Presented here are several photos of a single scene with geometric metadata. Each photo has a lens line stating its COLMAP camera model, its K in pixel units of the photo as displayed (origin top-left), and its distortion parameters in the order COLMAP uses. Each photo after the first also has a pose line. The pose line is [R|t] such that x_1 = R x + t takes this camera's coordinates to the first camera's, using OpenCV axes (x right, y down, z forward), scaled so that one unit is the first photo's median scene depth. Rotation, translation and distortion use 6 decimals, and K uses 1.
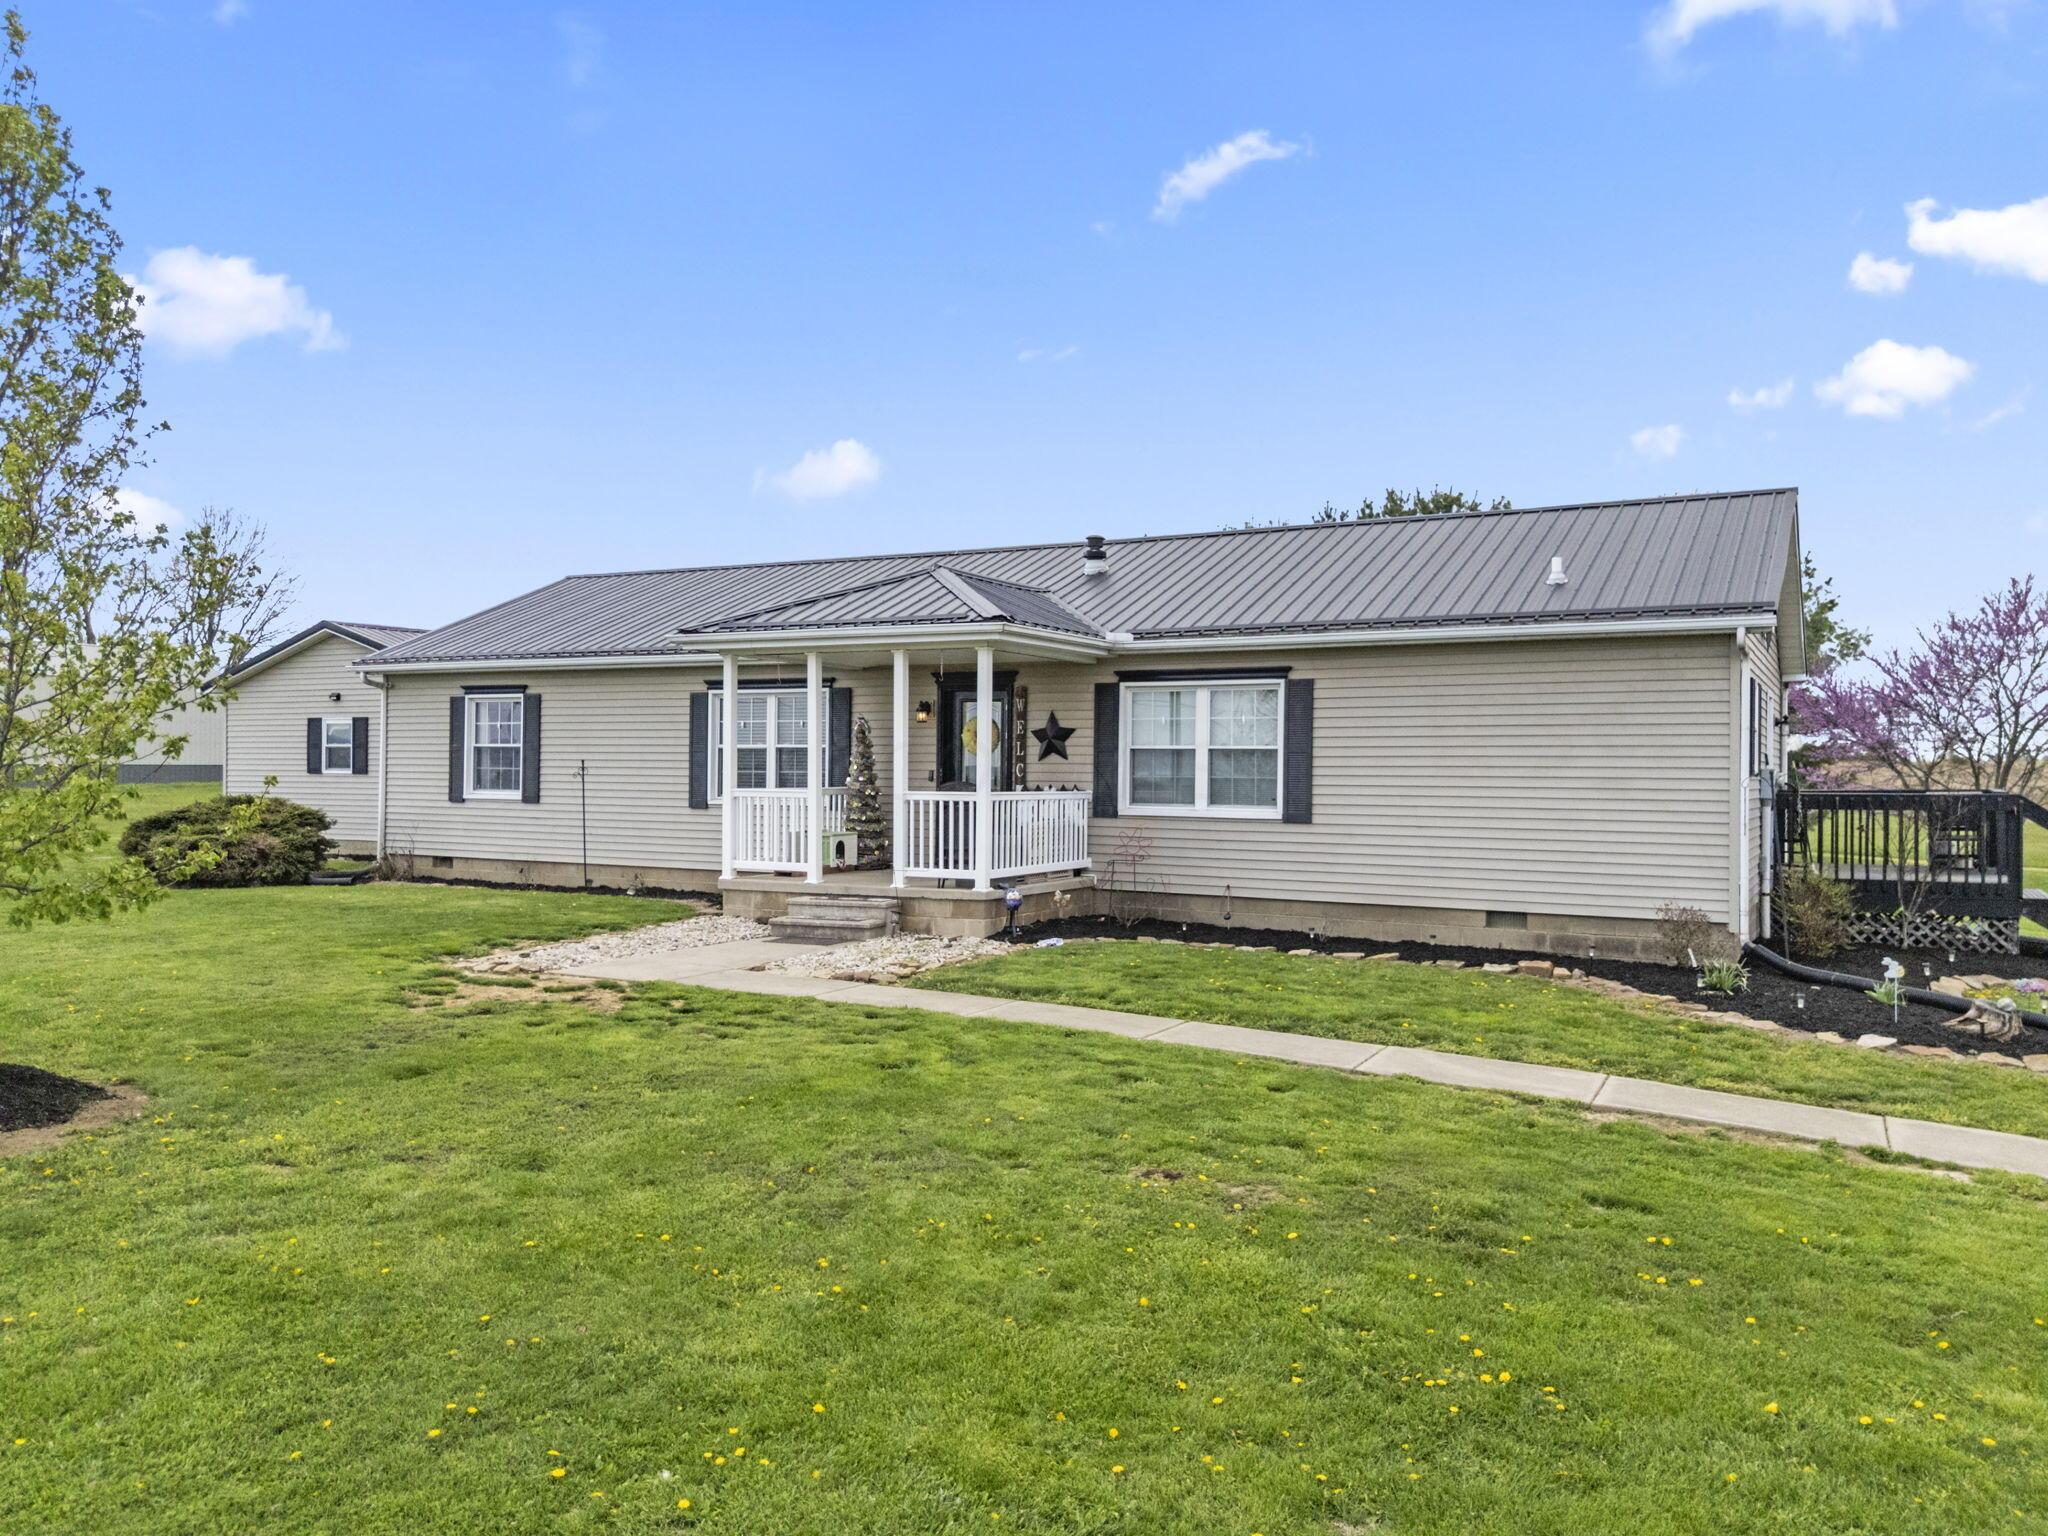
lens RADIAL K [[1526.3, 0, 1029.4], [0, 1526.3, 758.9], [0, 0, 1]] dist [0.056473, -0.047322]
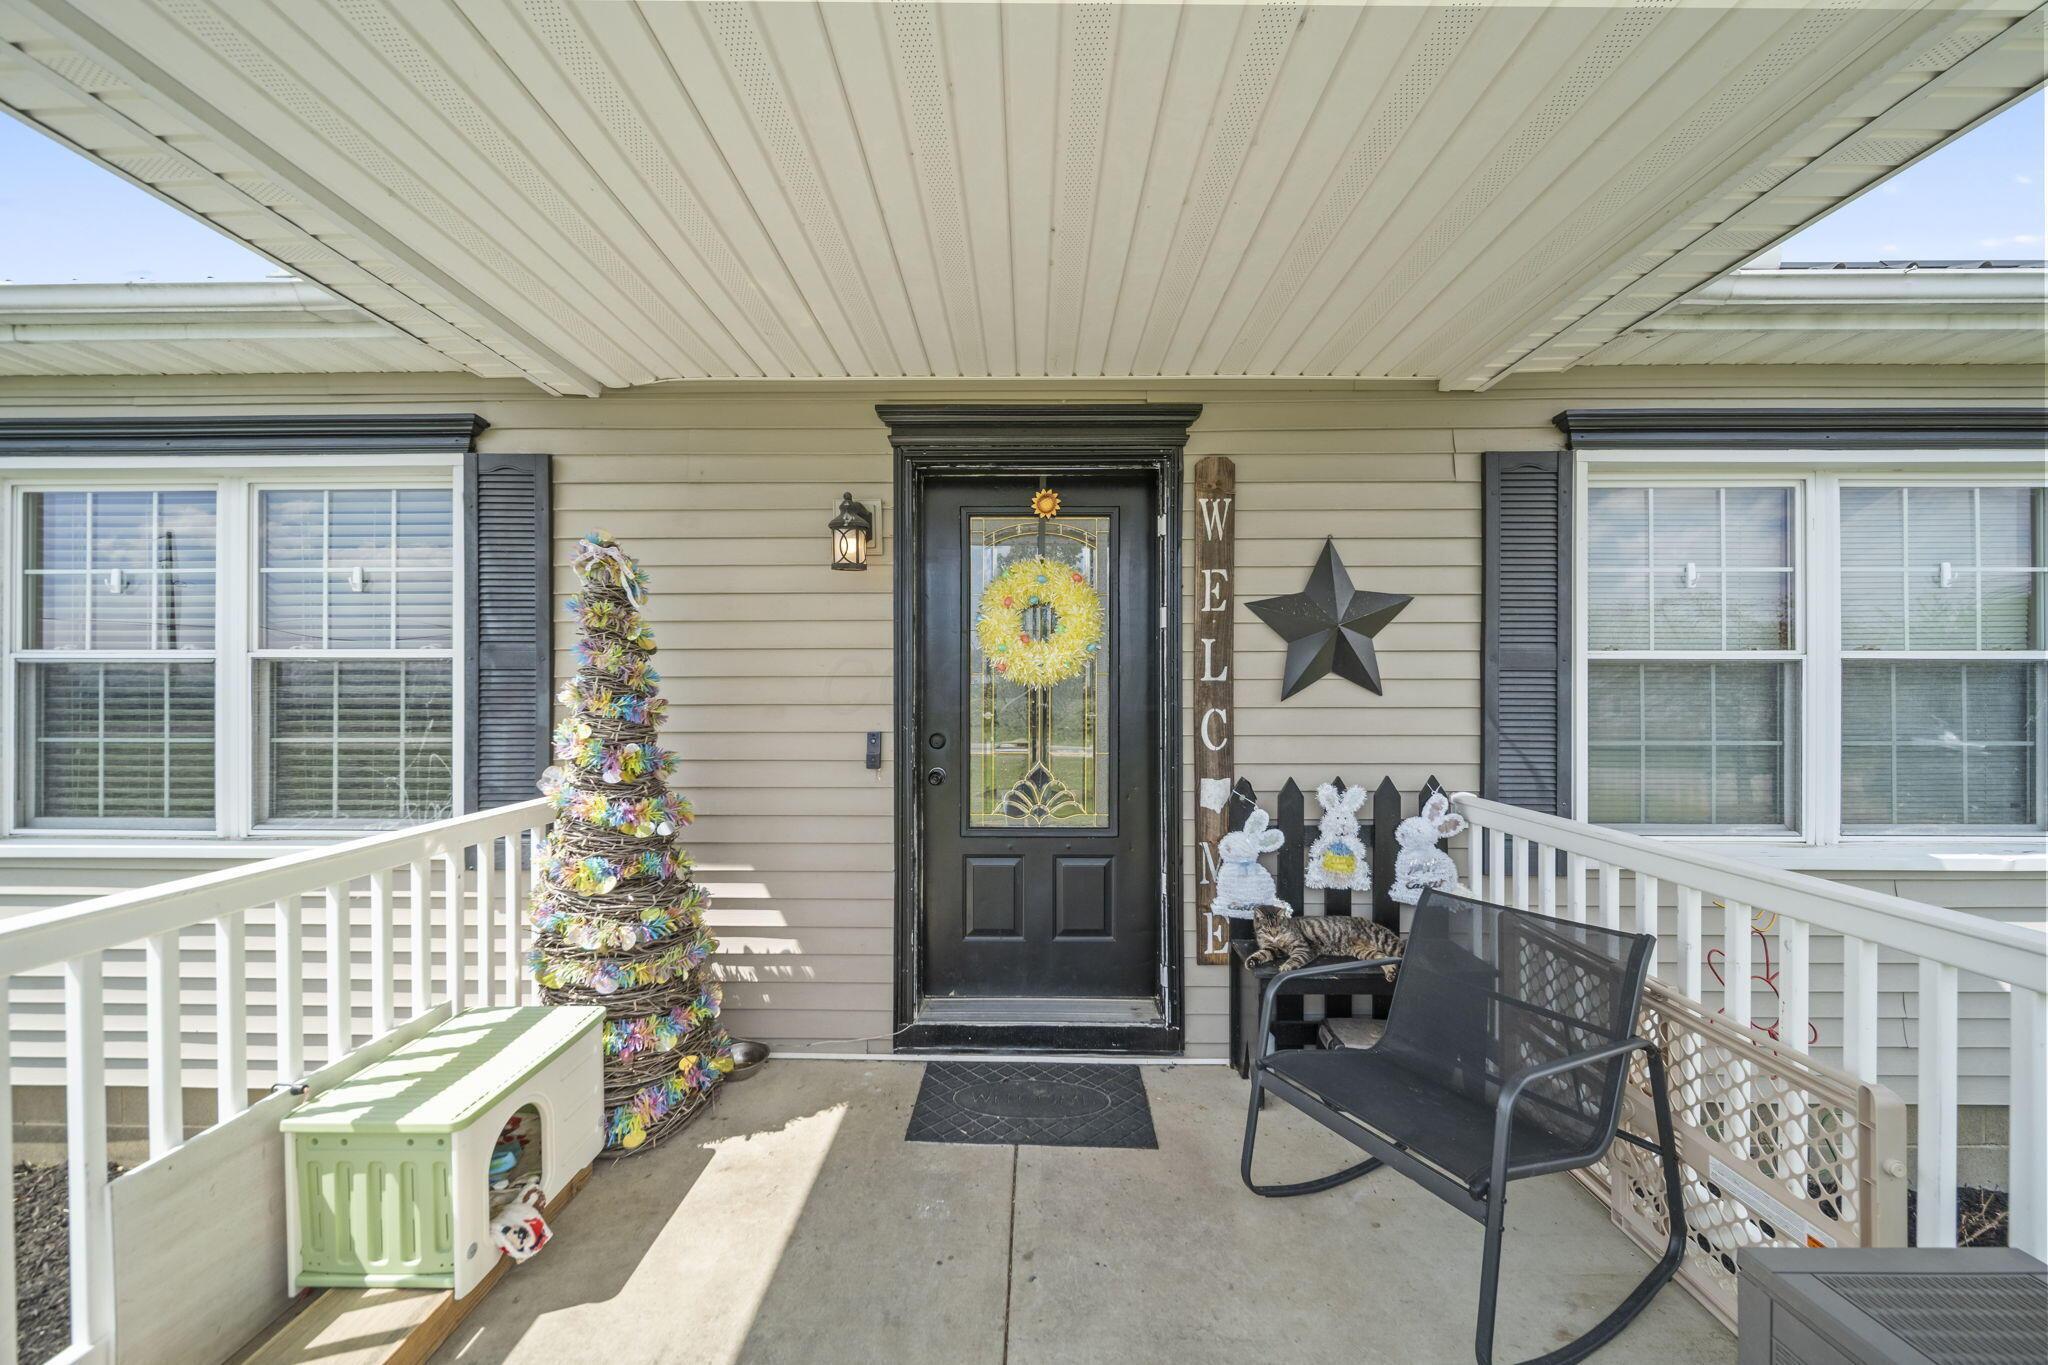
lens RADIAL K [[1099.1, 0, 1007.5], [0, 1099.1, 687.1], [0, 0, 1]] dist [-0.003217, 0.001283]
pose [[0.886633, 0.000909, 0.462472, -0.159528], [0.004682, 0.999929, -0.010943, 0.001121], [-0.462449, 0.011868, 0.886566, 0.897678]]
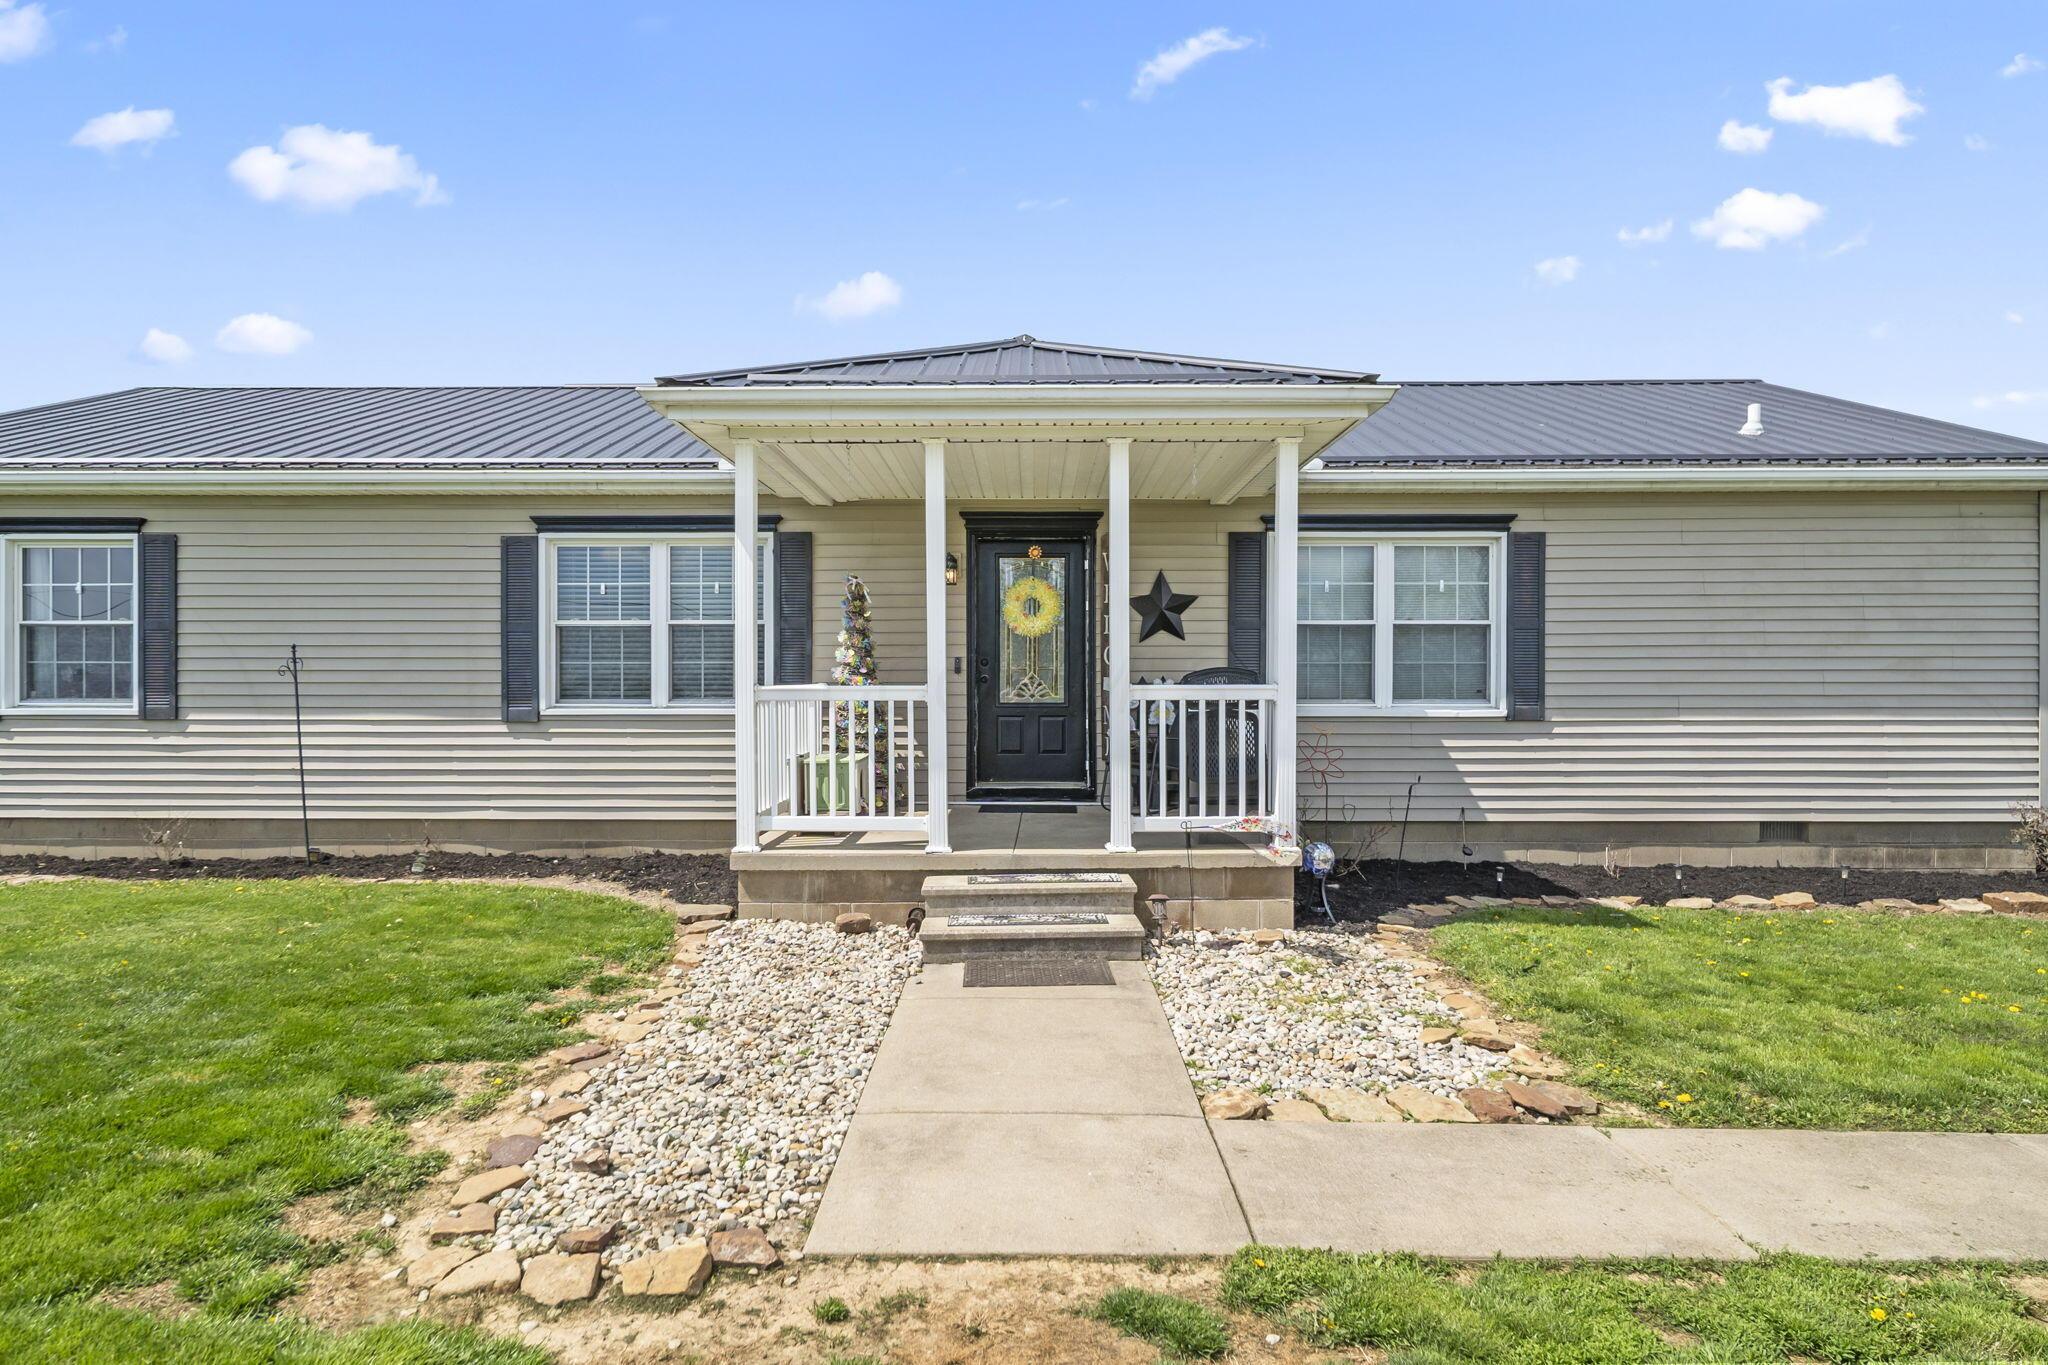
lens RADIAL K [[1099.1, 0, 1006.4], [0, 1099.1, 670.0], [0, 0, 1]] dist [-0.003217, 0.001283]
pose [[0.885856, -0.005008, 0.463933, -0.305793], [0.005328, 0.999986, 0.000621, 0.014692], [-0.463929, 0.001921, 0.885870, 0.631630]]
